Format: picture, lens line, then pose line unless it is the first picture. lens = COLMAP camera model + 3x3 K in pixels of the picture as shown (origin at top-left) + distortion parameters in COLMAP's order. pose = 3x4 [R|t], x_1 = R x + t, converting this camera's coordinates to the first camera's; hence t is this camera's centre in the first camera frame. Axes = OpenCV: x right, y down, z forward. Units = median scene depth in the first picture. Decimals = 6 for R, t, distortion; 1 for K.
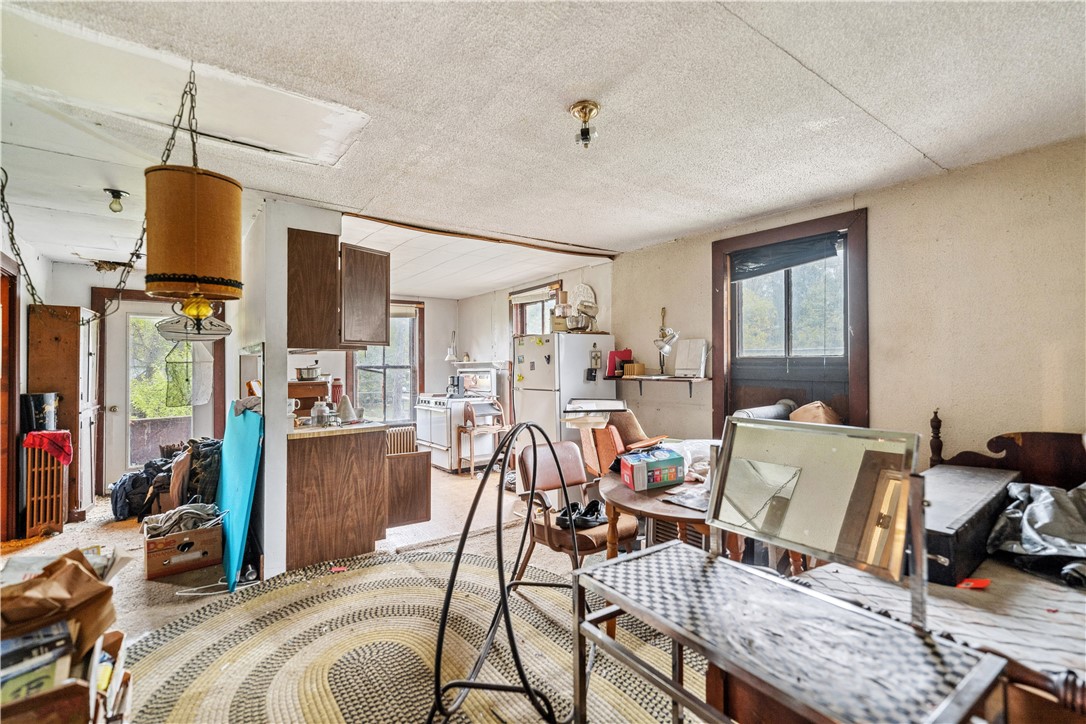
lens RADIAL K [[491.8, 0, 542.5], [0, 491.8, 358.7], [0, 0, 1]] dist [0.002948, -0.001602]
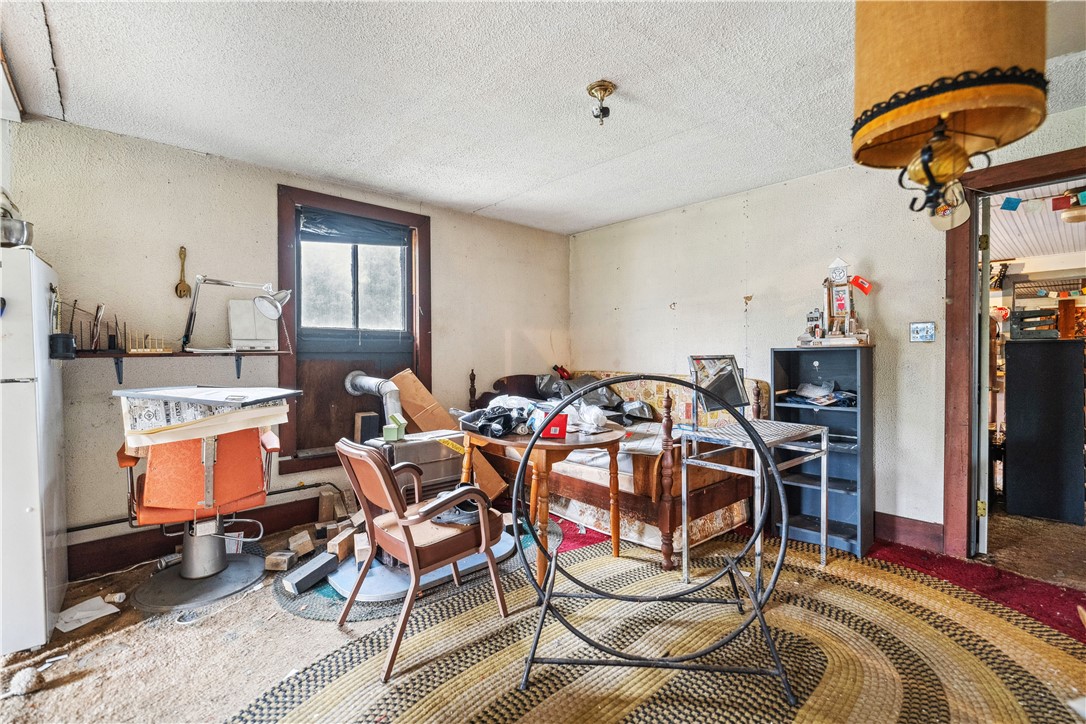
lens RADIAL K [[491.8, 0, 540.4], [0, 491.8, 362.5], [0, 0, 1]] dist [0.002948, -0.001602]
pose [[-0.094568, -0.013667, 0.995425, -0.568848], [-0.005652, 0.999897, 0.013191, 0.049313], [-0.995502, -0.004379, -0.094636, 0.715421]]
